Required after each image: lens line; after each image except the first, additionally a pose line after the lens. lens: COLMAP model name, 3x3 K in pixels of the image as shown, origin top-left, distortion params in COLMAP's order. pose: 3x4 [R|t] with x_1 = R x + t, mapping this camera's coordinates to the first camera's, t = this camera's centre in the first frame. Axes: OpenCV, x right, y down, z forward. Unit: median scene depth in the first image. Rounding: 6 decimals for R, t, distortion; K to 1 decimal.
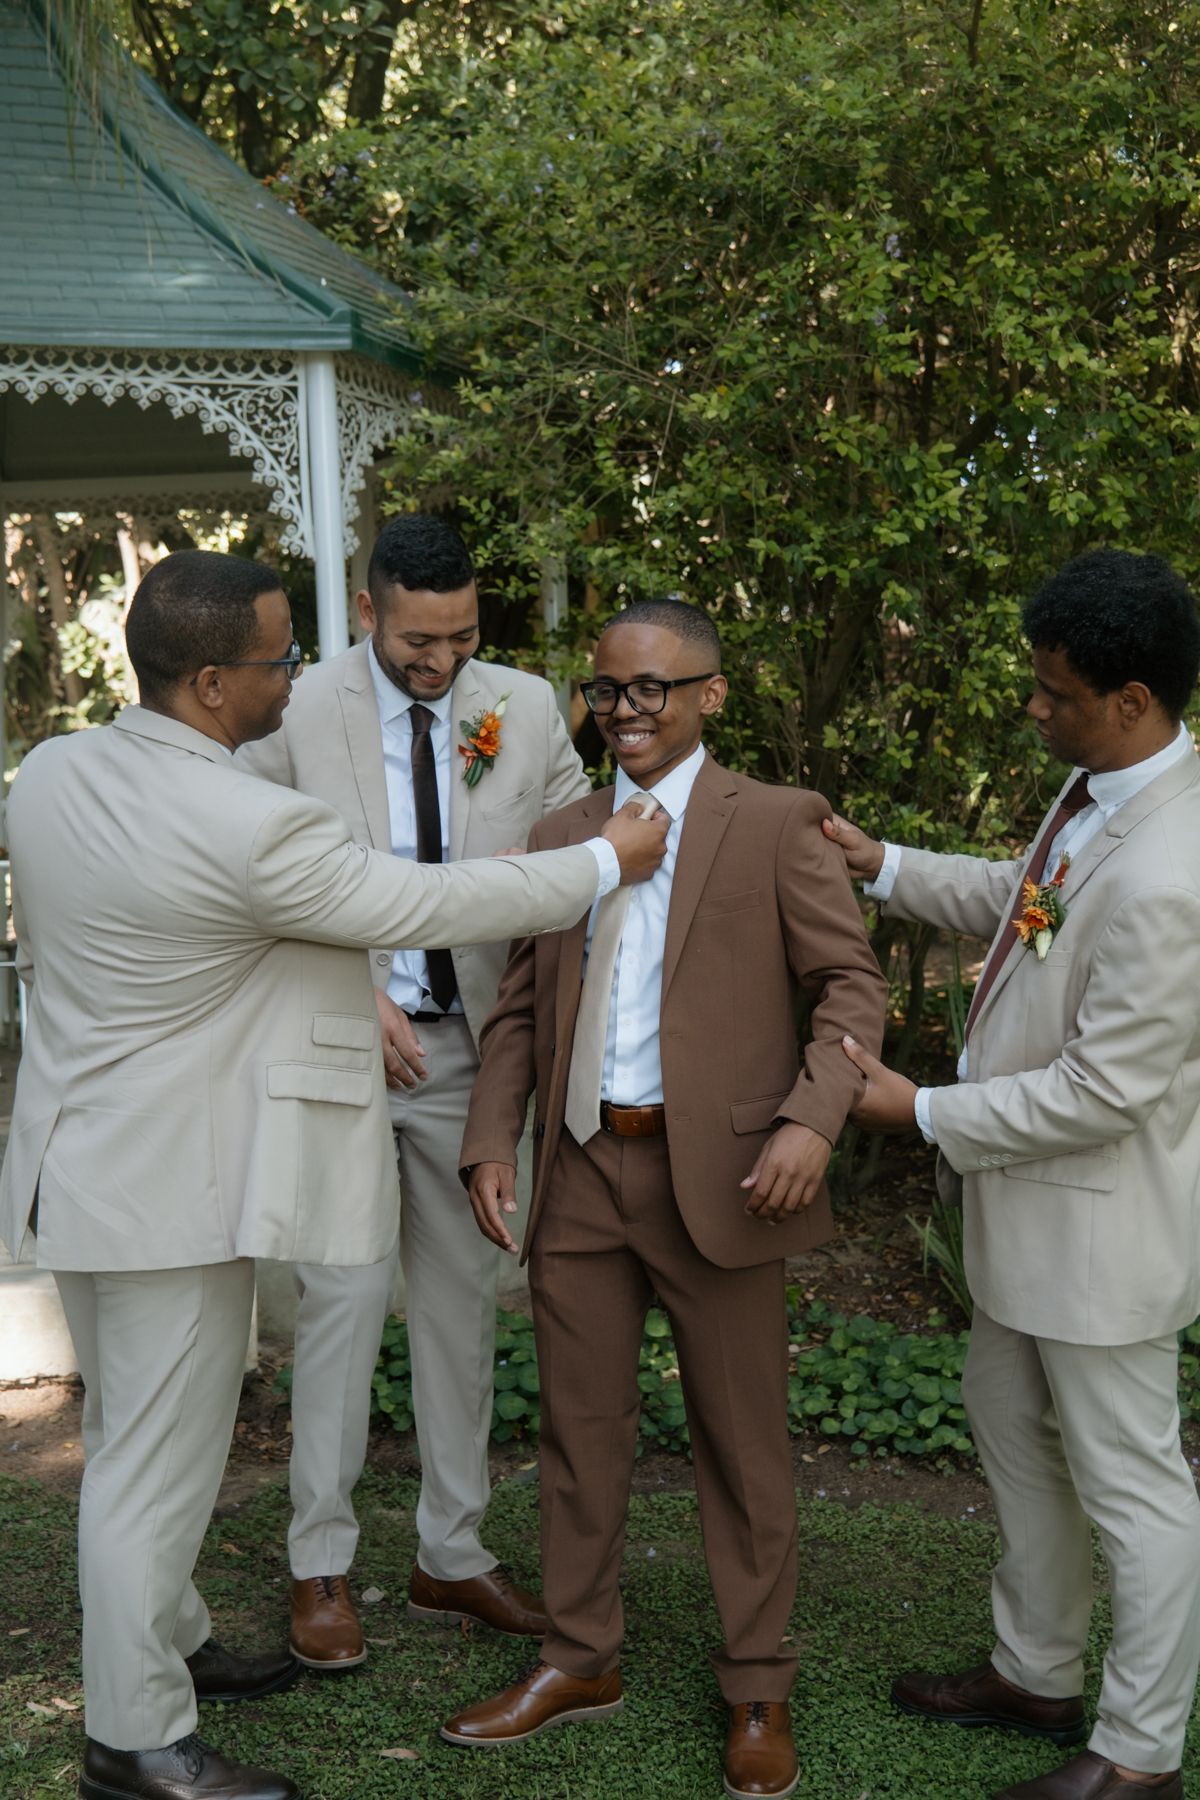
lens RADIAL K [[2391.8, 0, 598.7], [0, 2391.8, 904.5], [0, 0, 1]] dist [0.020071, -0.032497]
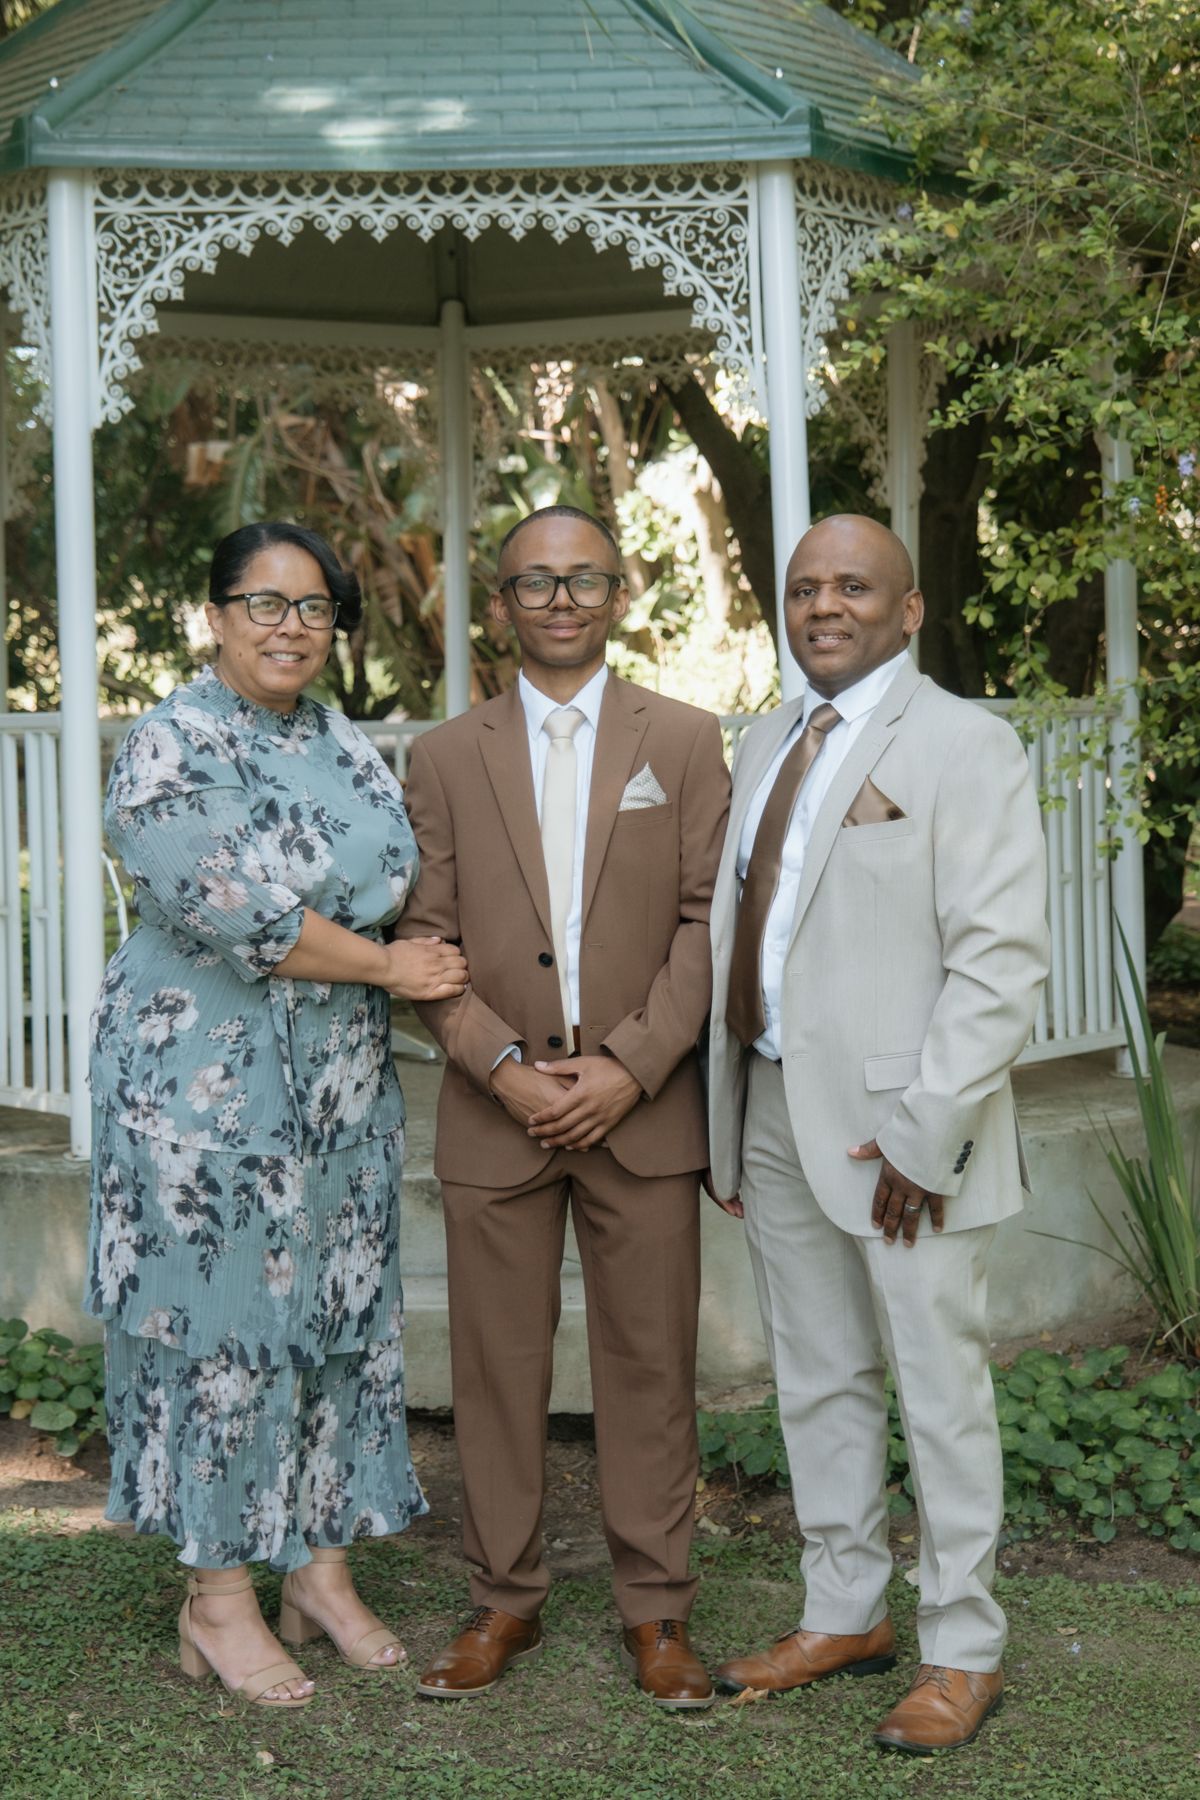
lens RADIAL K [[3191.0, 0, 655.3], [0, 3191.0, 912.4], [0, 0, 1]] dist [0.042643, -0.072699]
pose [[0.973230, 0.006936, -0.229730, 0.093349], [-0.002691, 0.999820, 0.018785, 0.001195], [0.229819, -0.017664, 0.973073, -0.057781]]
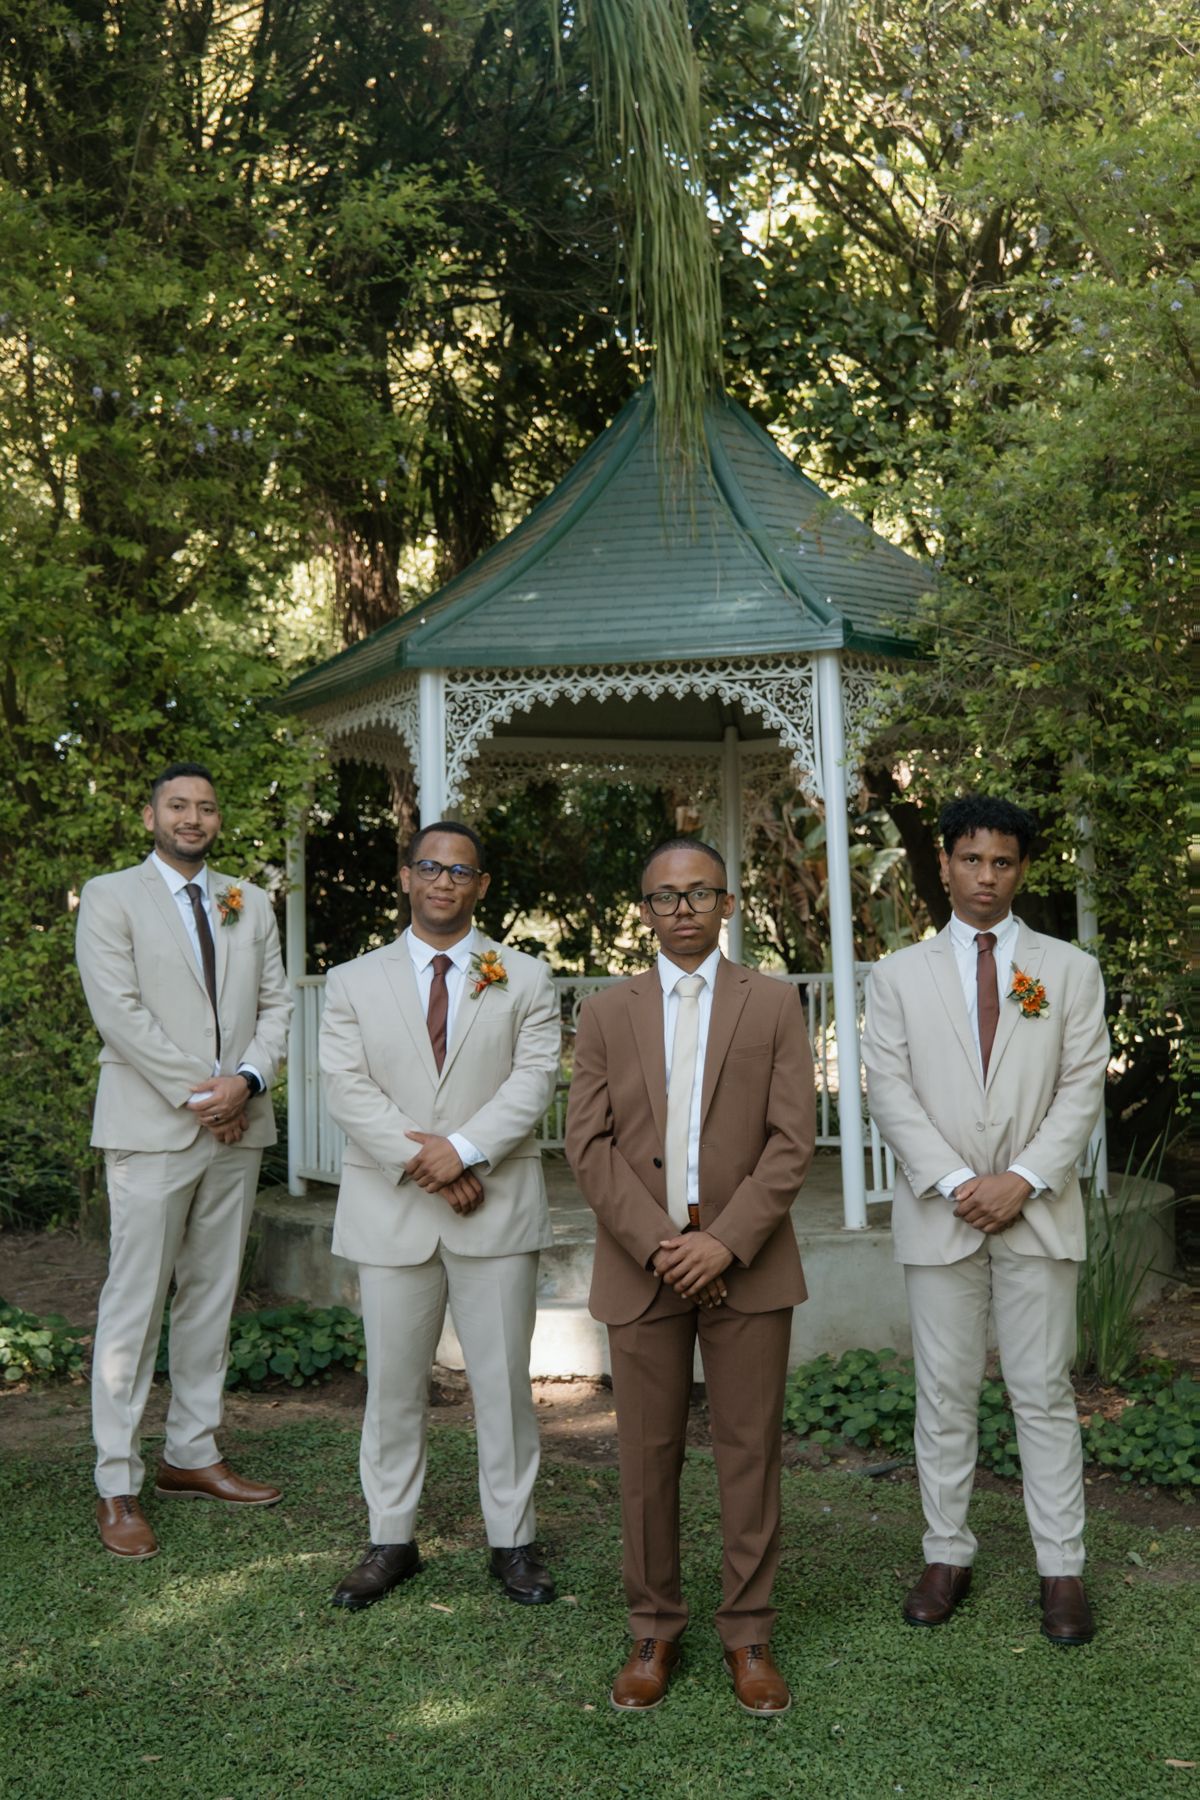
lens RADIAL K [[2071.9, 0, 634.8], [0, 2071.9, 920.9], [0, 0, 1]] dist [0.039834, -0.038444]
pose [[0.905116, -0.018811, -0.424749, 0.289276], [-0.010718, 0.997694, -0.067025, 0.006014], [0.425030, 0.065218, 0.902827, -0.114687]]
